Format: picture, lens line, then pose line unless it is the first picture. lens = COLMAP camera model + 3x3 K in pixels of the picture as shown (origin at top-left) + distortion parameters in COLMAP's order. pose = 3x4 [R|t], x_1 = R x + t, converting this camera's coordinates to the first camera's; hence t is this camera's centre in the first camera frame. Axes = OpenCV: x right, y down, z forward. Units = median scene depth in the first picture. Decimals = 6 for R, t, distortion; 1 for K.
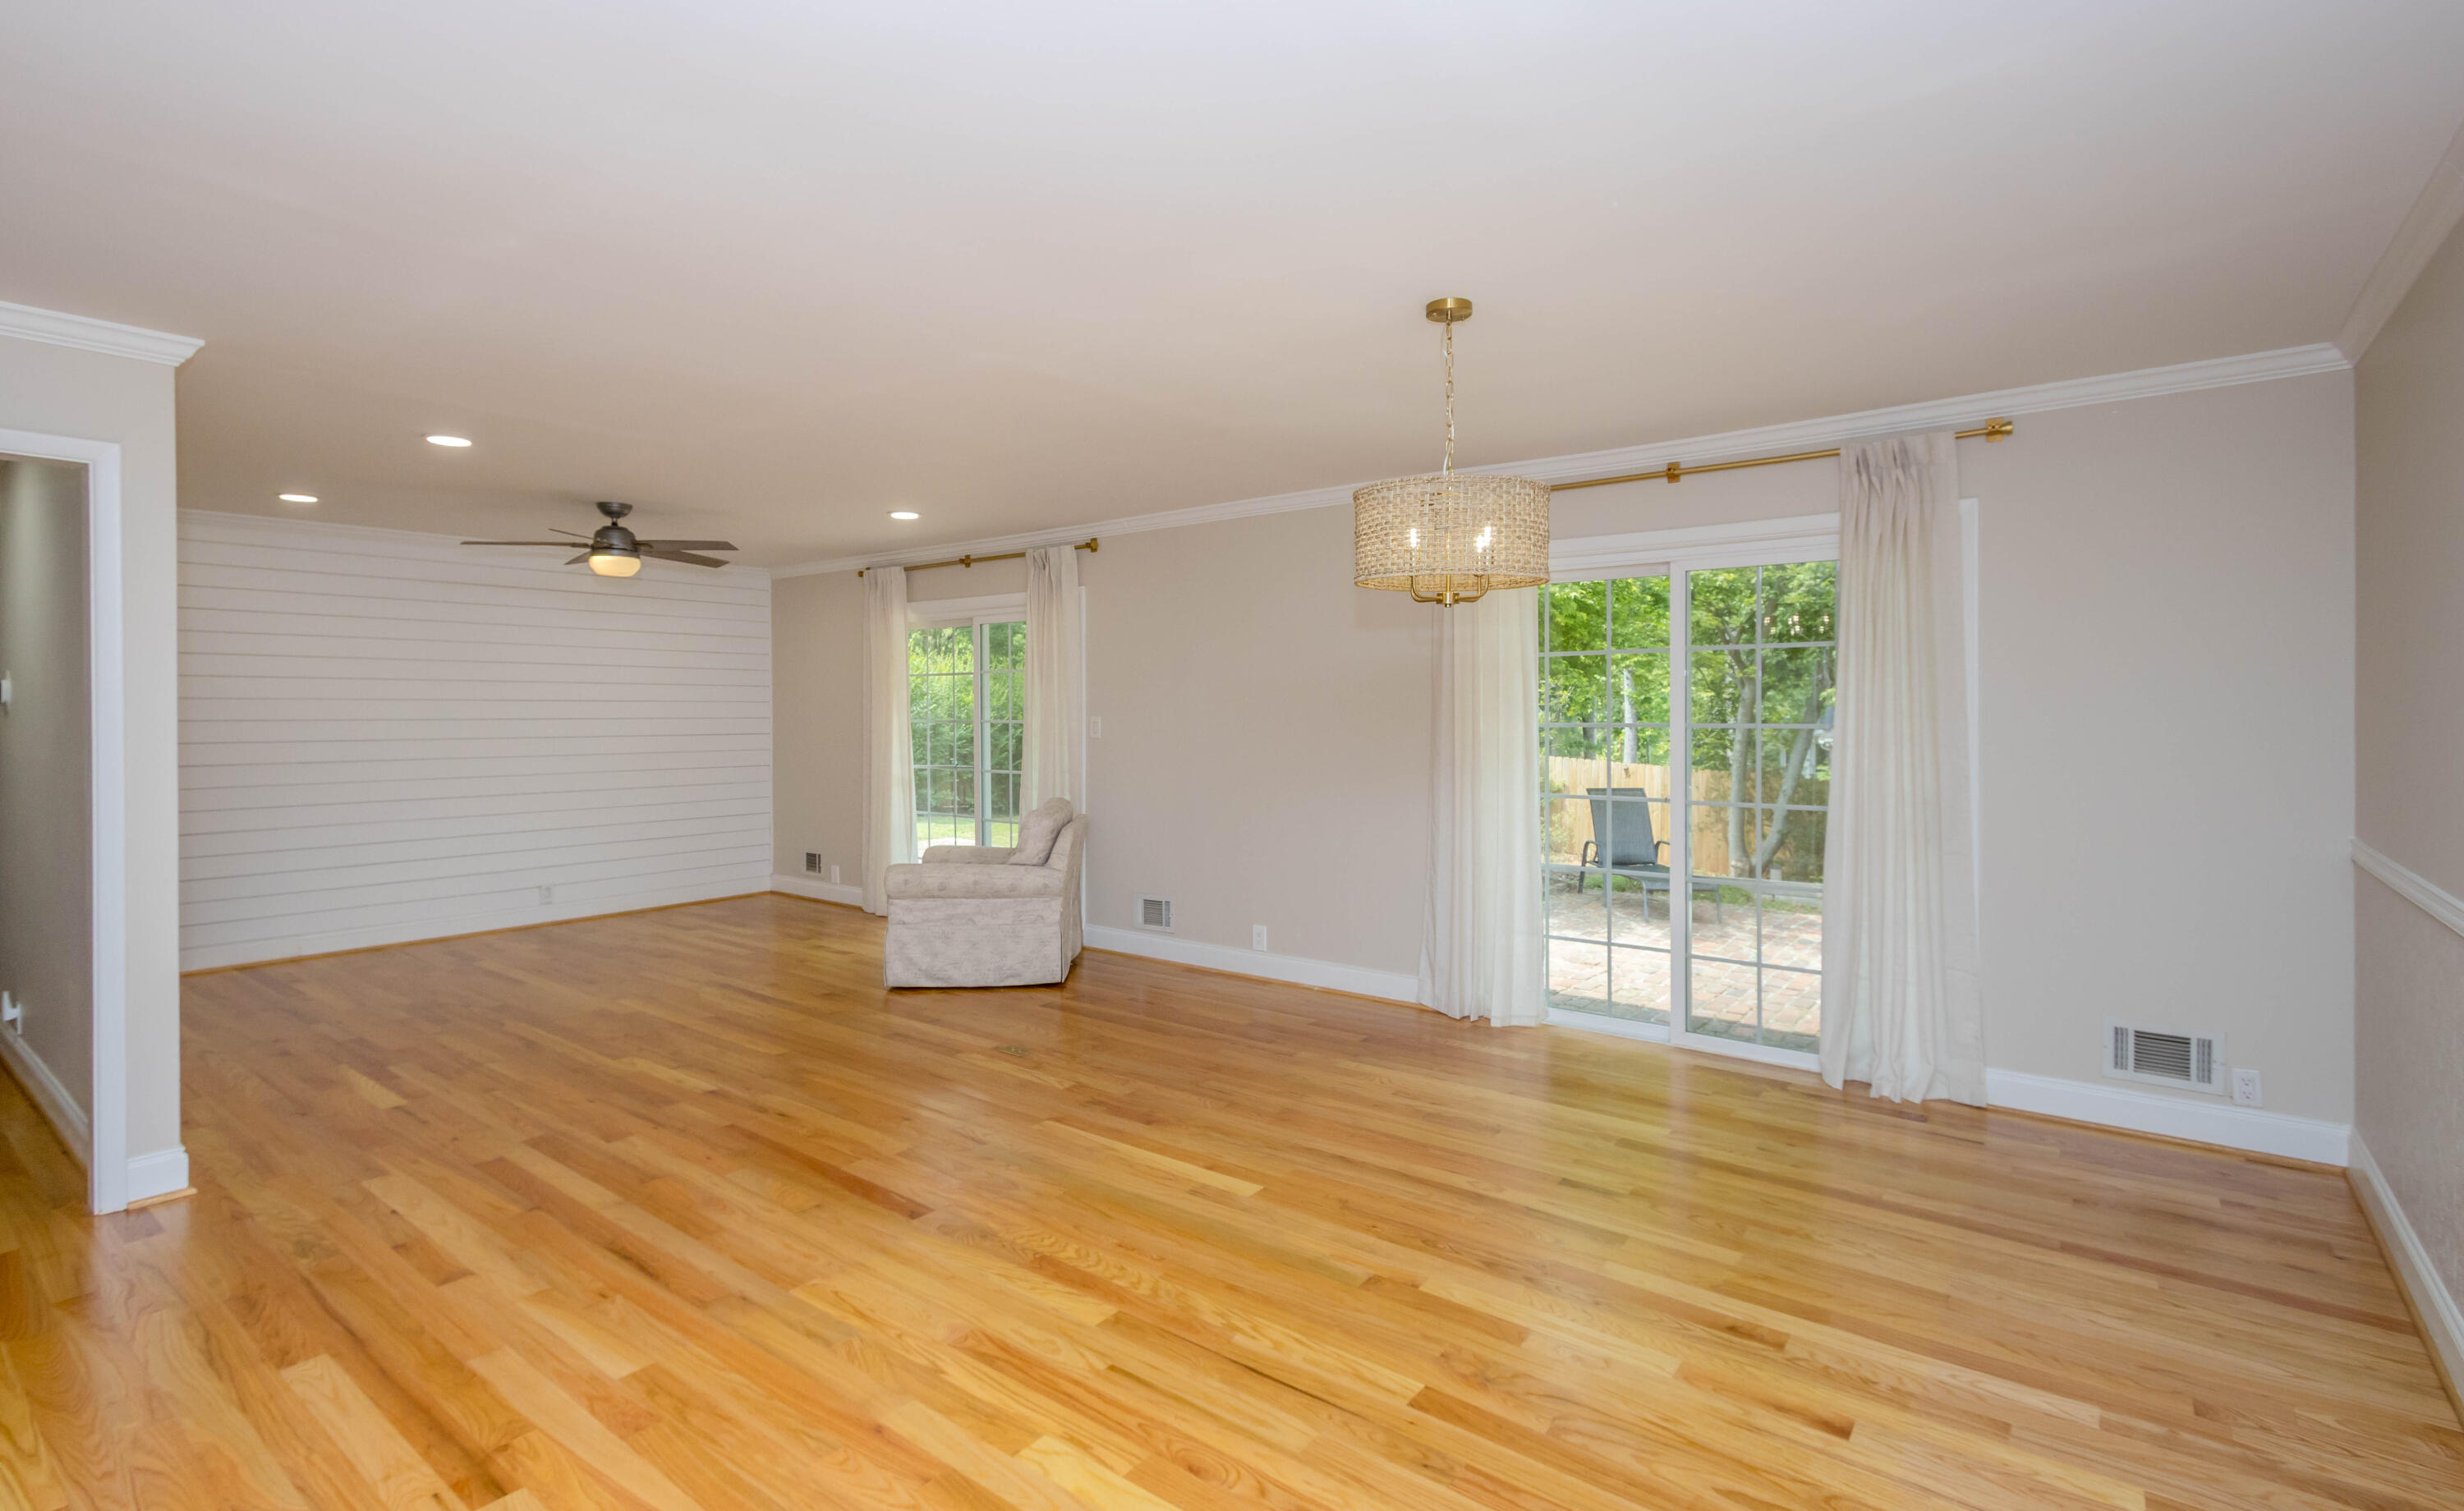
lens RADIAL K [[1142.6, 0, 1209.0], [0, 1142.6, 711.4], [0, 0, 1]] dist [0.009476, 0.000092]
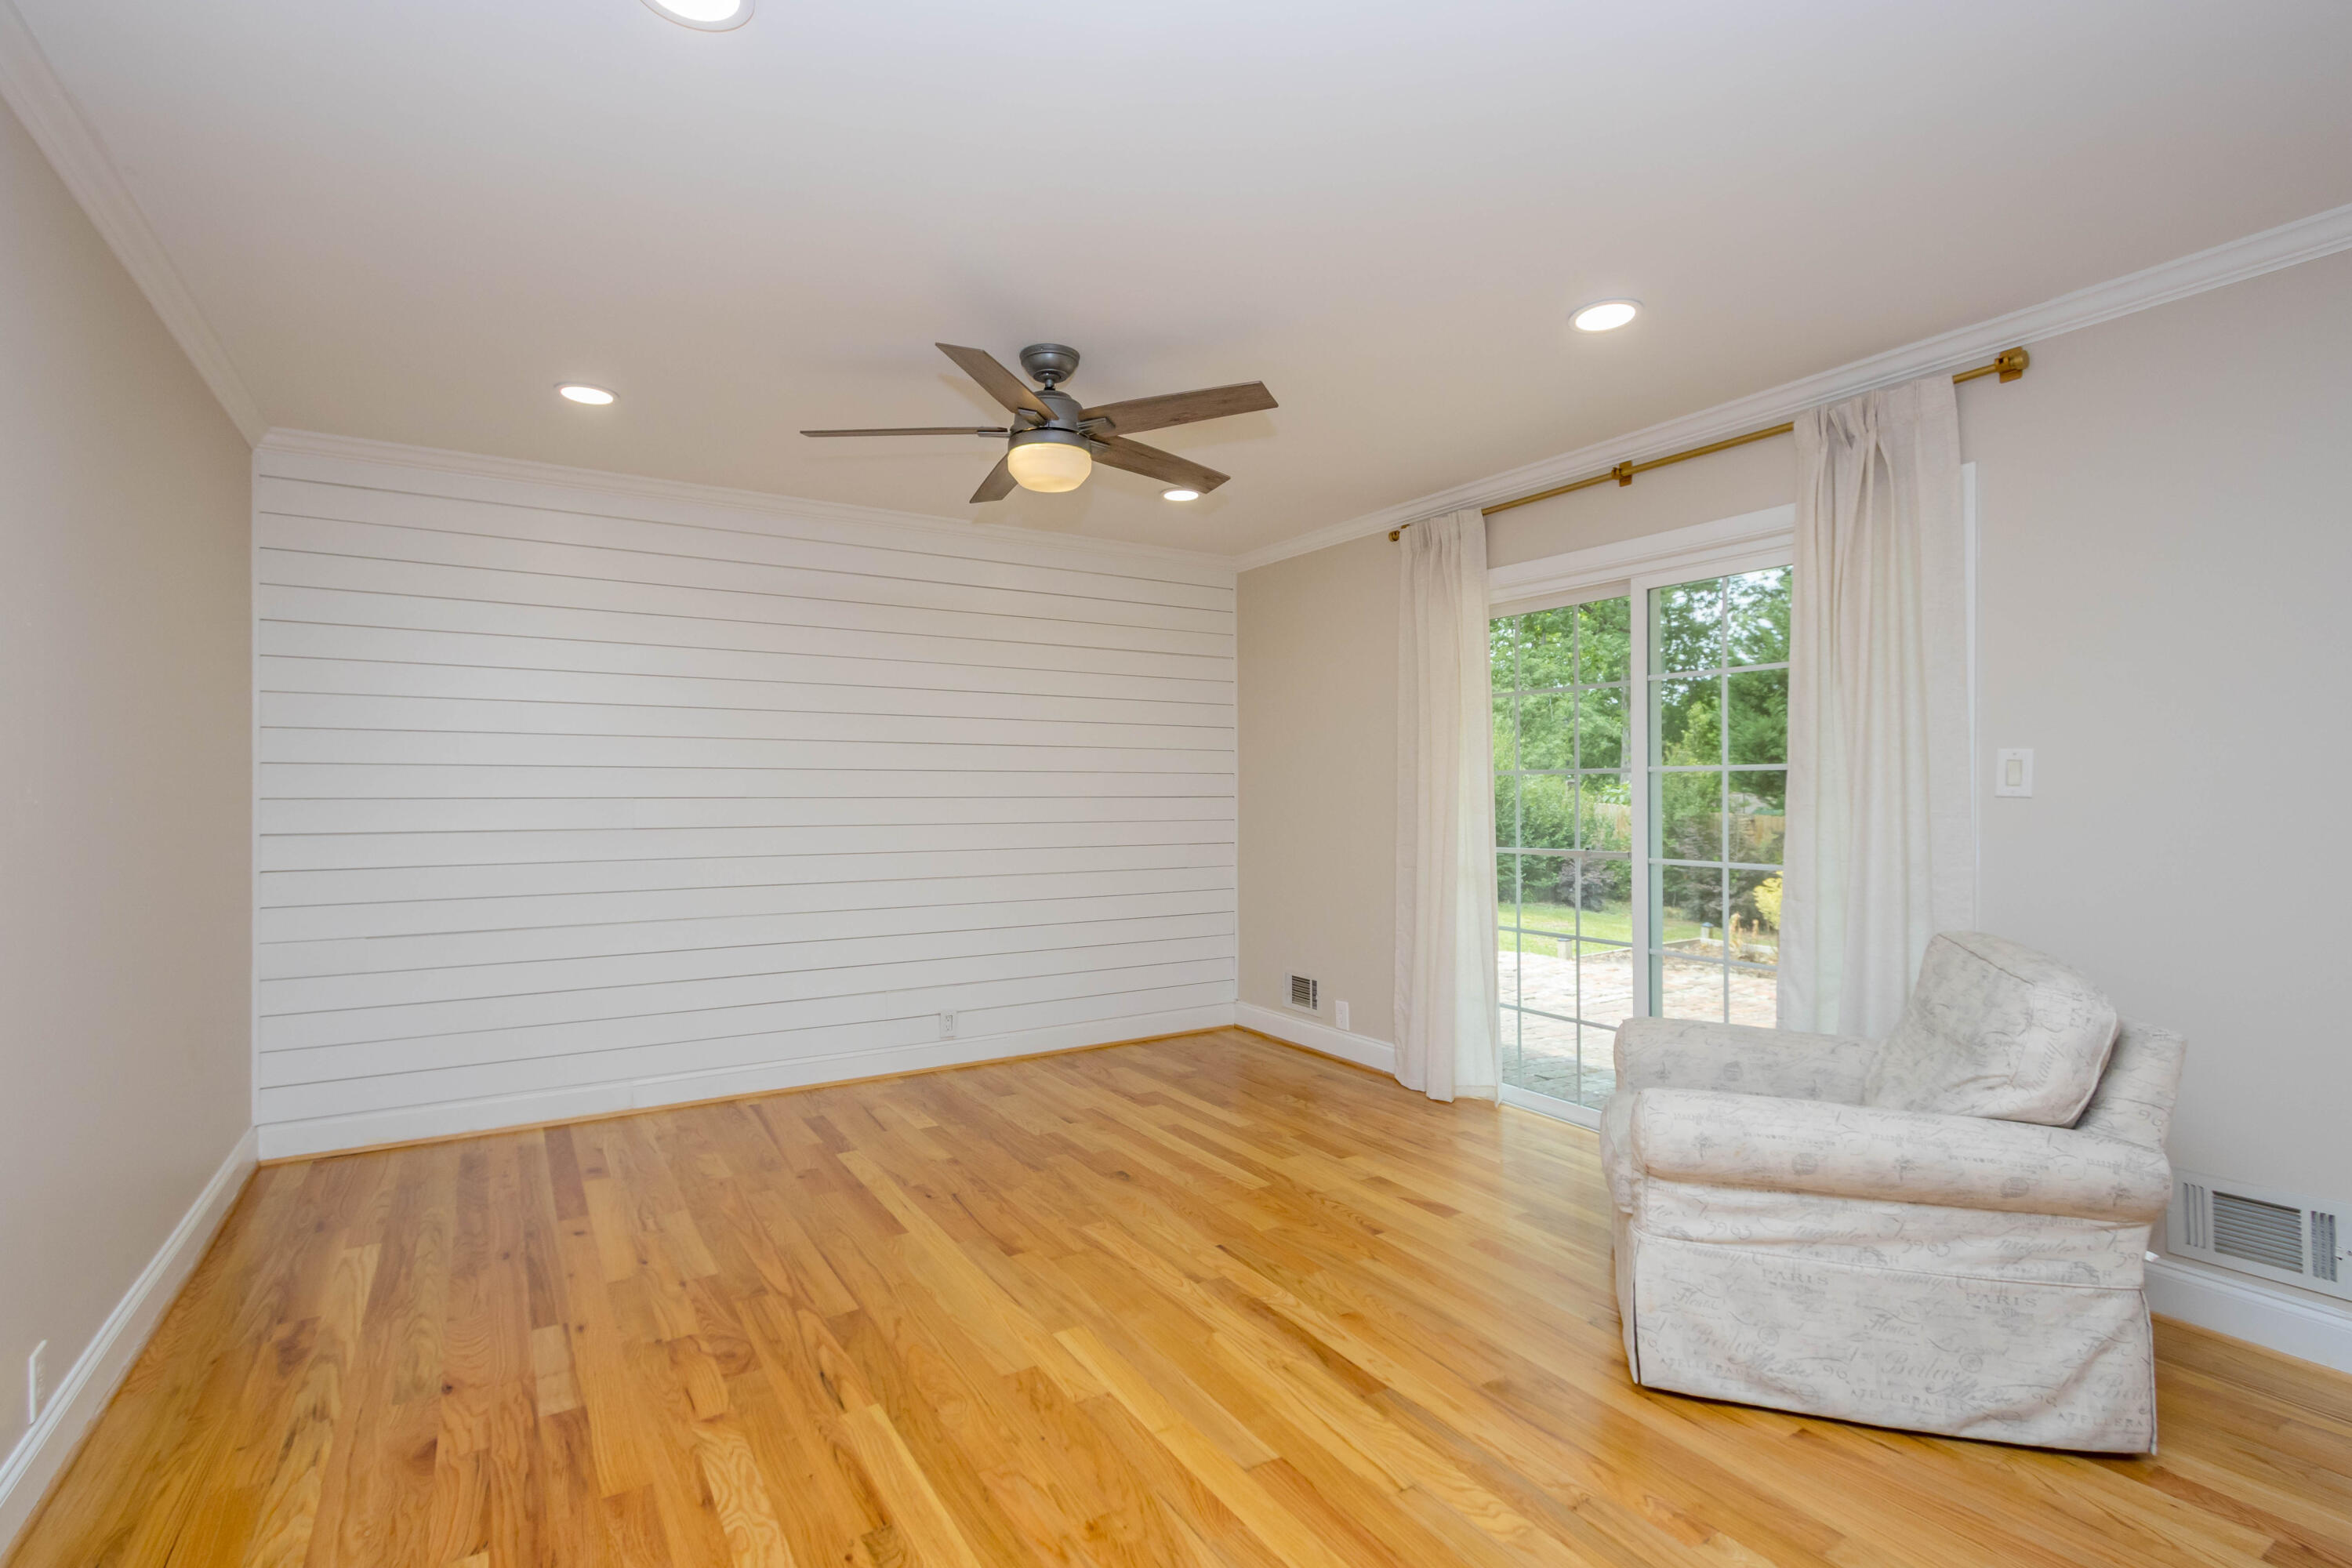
lens RADIAL K [[1080.3, 0, 1157.1], [0, 1080.3, 791.1], [0, 0, 1]] dist [0.001722, -0.000307]
pose [[0.938925, 0.002109, -0.344115, -0.424759], [-0.002779, 0.999995, -0.001454, 0.035690], [0.344110, 0.002321, 0.938926, 0.777484]]
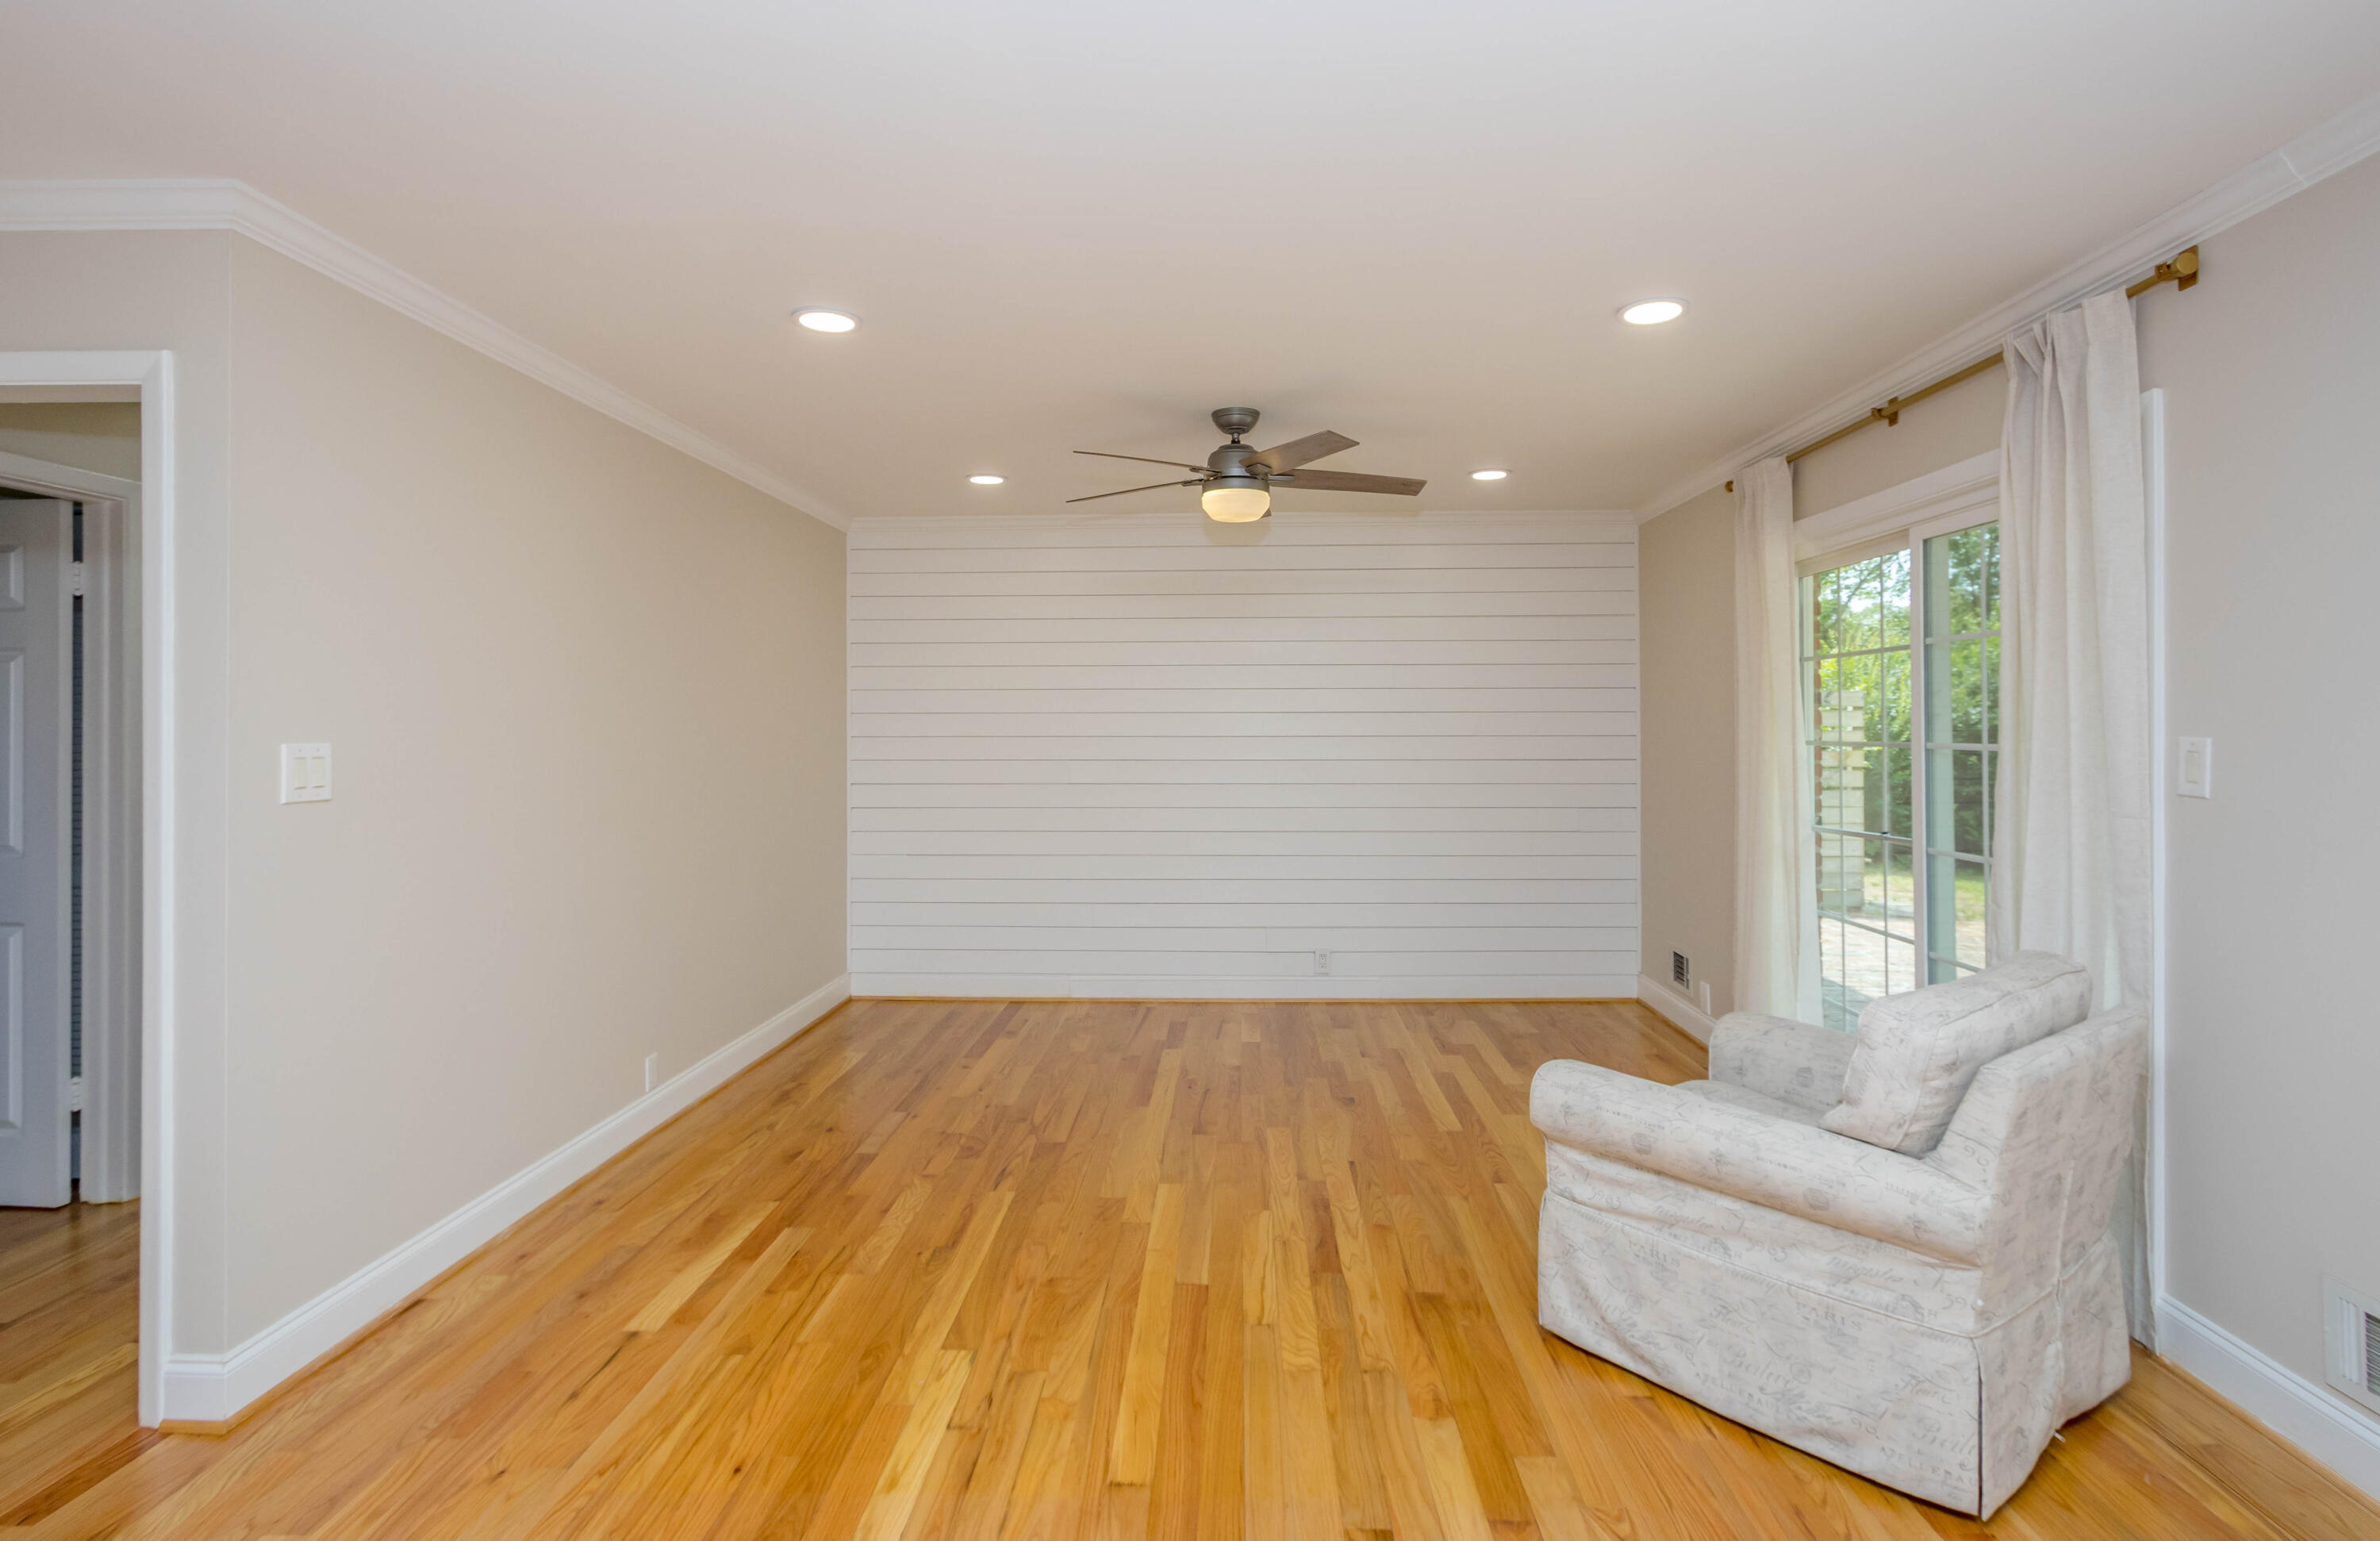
lens RADIAL K [[1168.4, 0, 1208.3], [0, 1168.4, 722.1], [0, 0, 1]] dist [-0.000411, 0.001137]
pose [[0.598025, -0.003786, -0.801469, 0.018369], [-0.000616, 0.999986, -0.005183, 0.002798], [0.801477, 0.003593, 0.598014, 0.836211]]
